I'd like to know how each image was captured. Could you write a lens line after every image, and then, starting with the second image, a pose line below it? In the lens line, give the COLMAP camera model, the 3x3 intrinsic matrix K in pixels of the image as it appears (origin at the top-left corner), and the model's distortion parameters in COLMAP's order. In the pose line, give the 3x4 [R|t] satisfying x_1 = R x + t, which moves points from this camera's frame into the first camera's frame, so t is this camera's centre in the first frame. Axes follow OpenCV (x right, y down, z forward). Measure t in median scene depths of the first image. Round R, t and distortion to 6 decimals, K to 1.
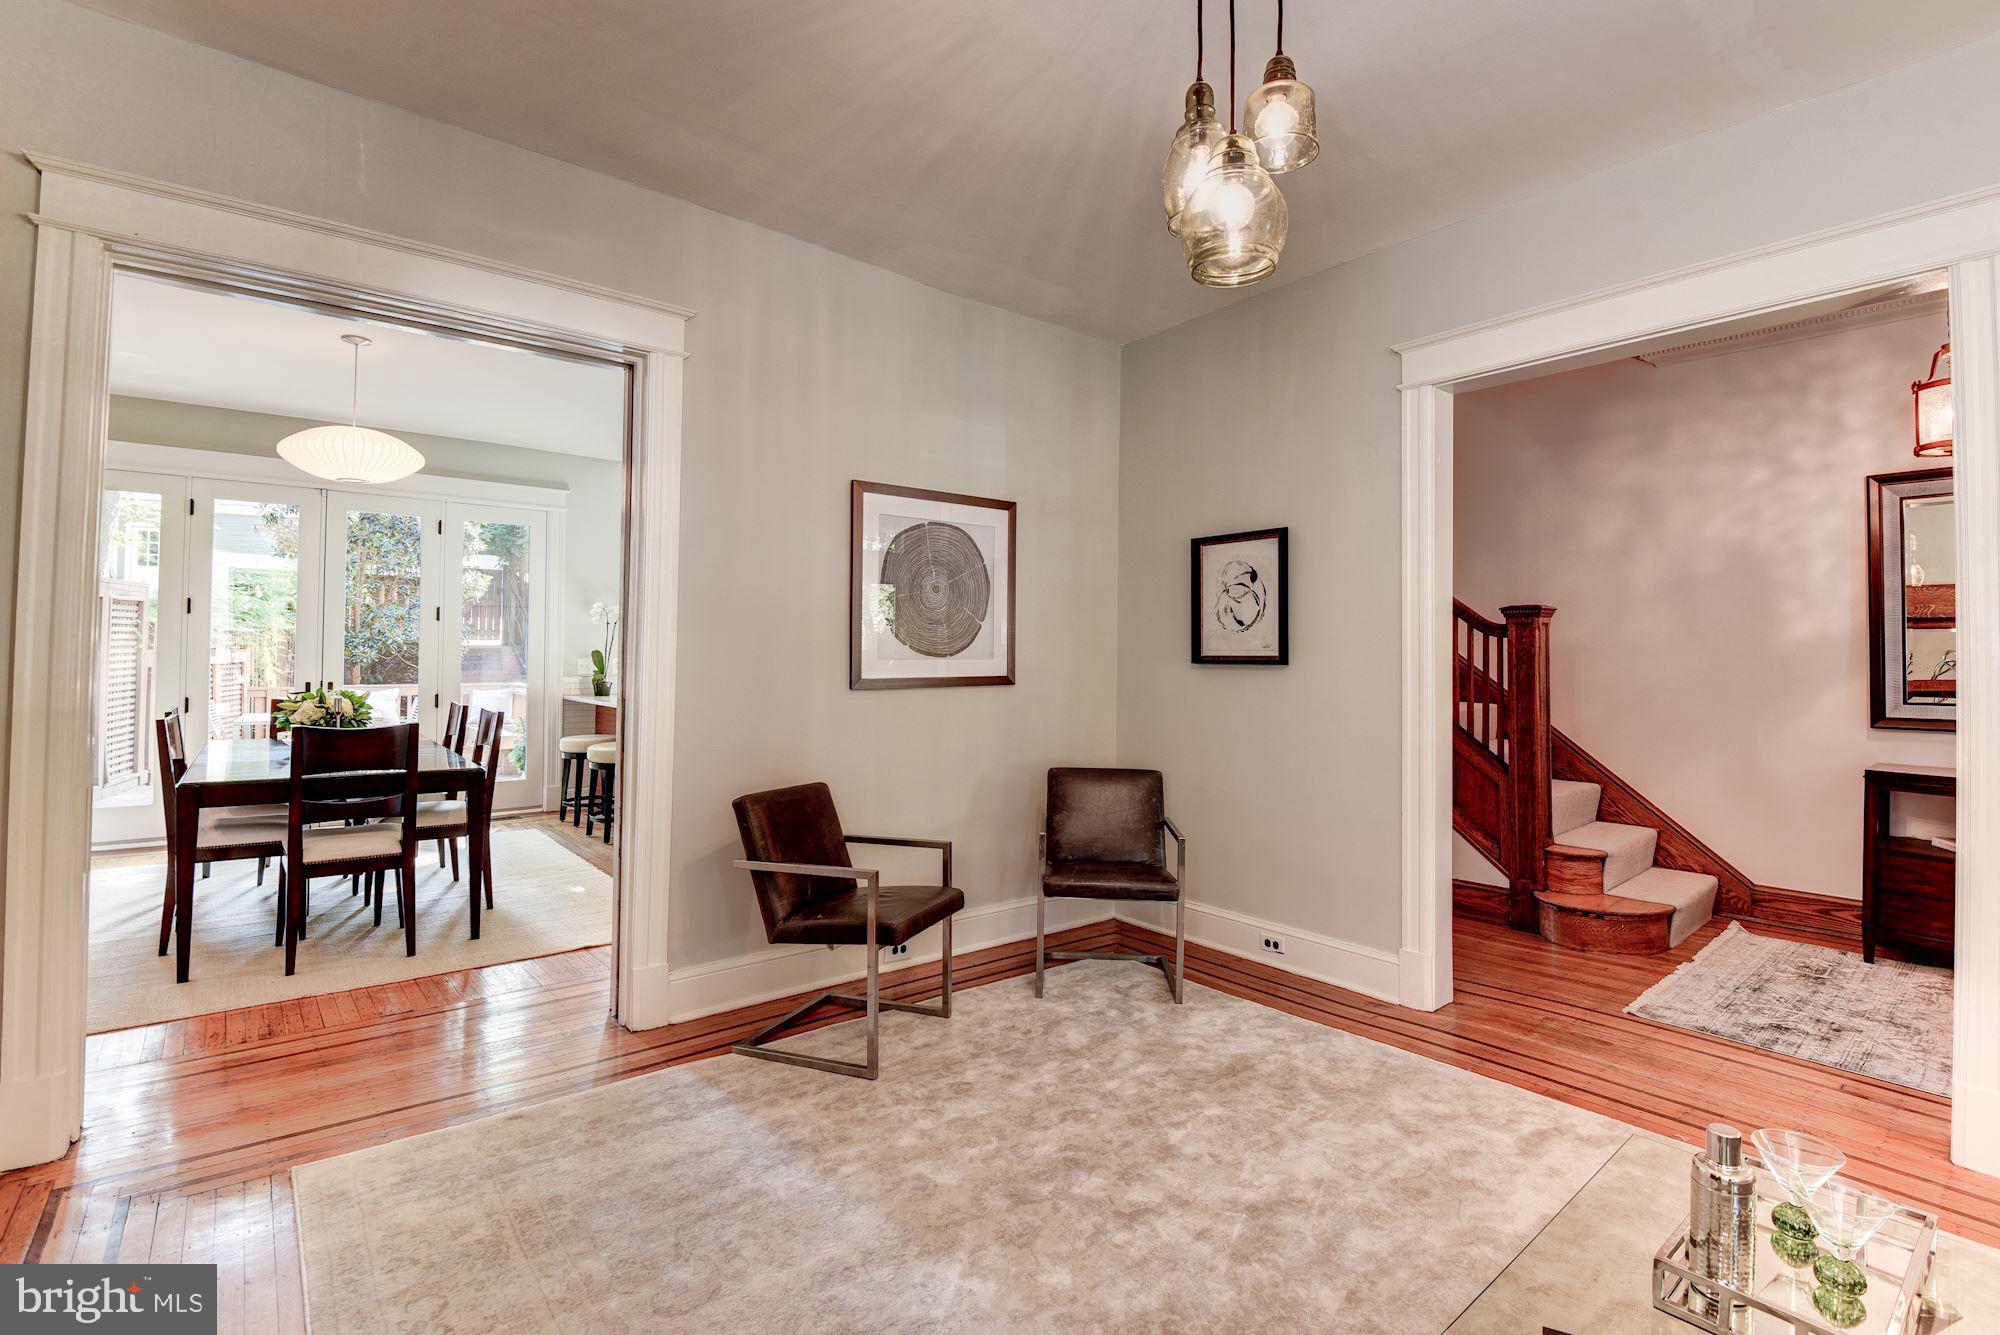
lens RADIAL K [[926.8, 0, 1004.1], [0, 926.8, 649.5], [0, 0, 1]] dist [-0.011736, -0.006522]
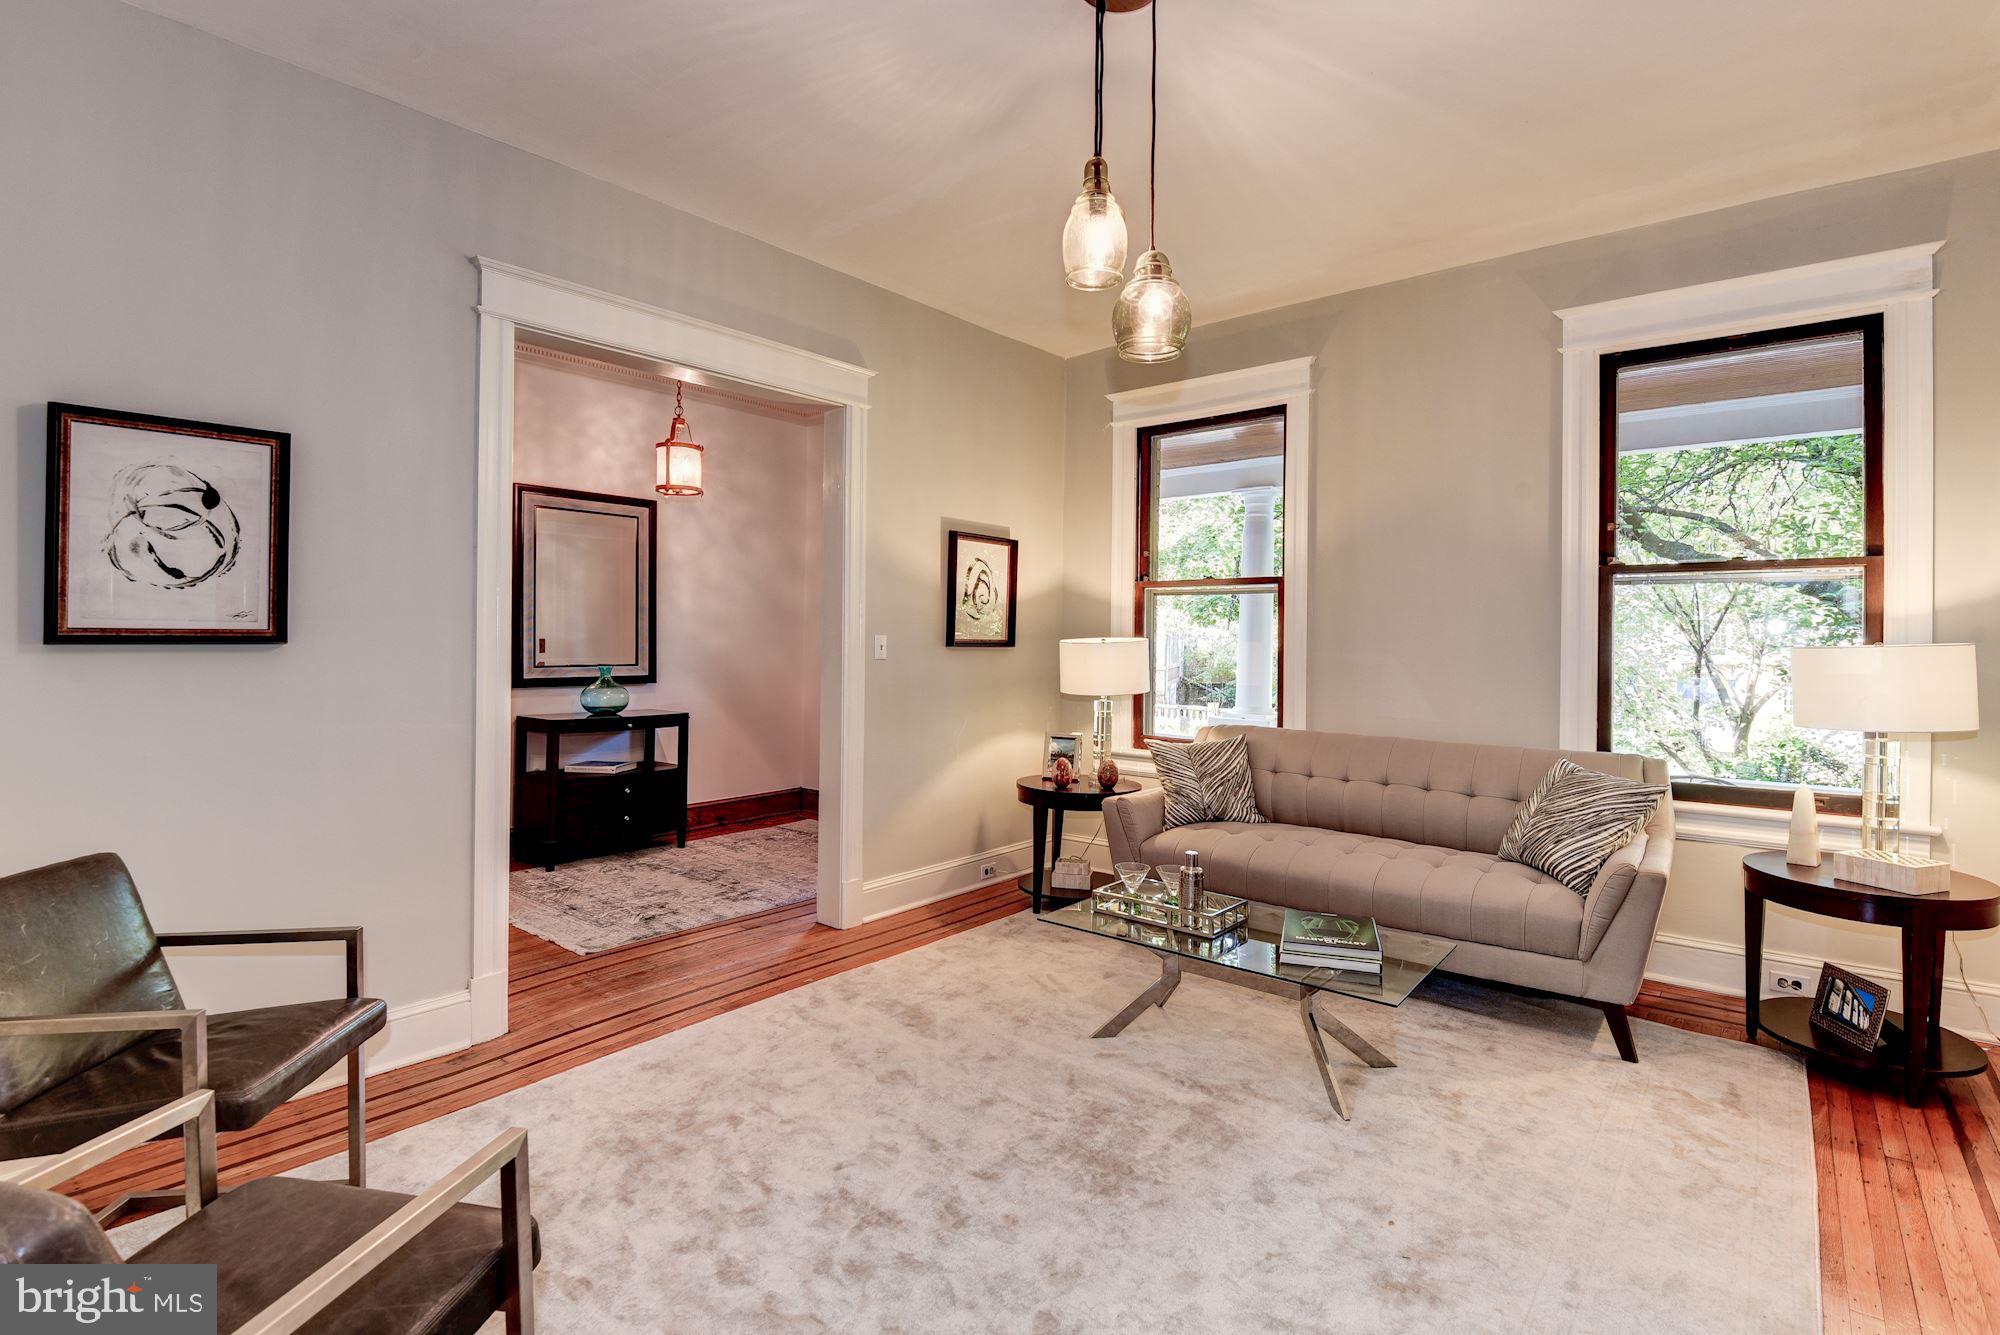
lens RADIAL K [[926.8, 0, 1033.0], [0, 926.8, 649.3], [0, 0, 1]] dist [-0.011736, -0.006522]
pose [[-0.204084, -0.021368, 0.978720, -0.490293], [-0.018096, 0.999673, 0.018052, -0.000488], [-0.978786, -0.014027, -0.204404, 0.680577]]
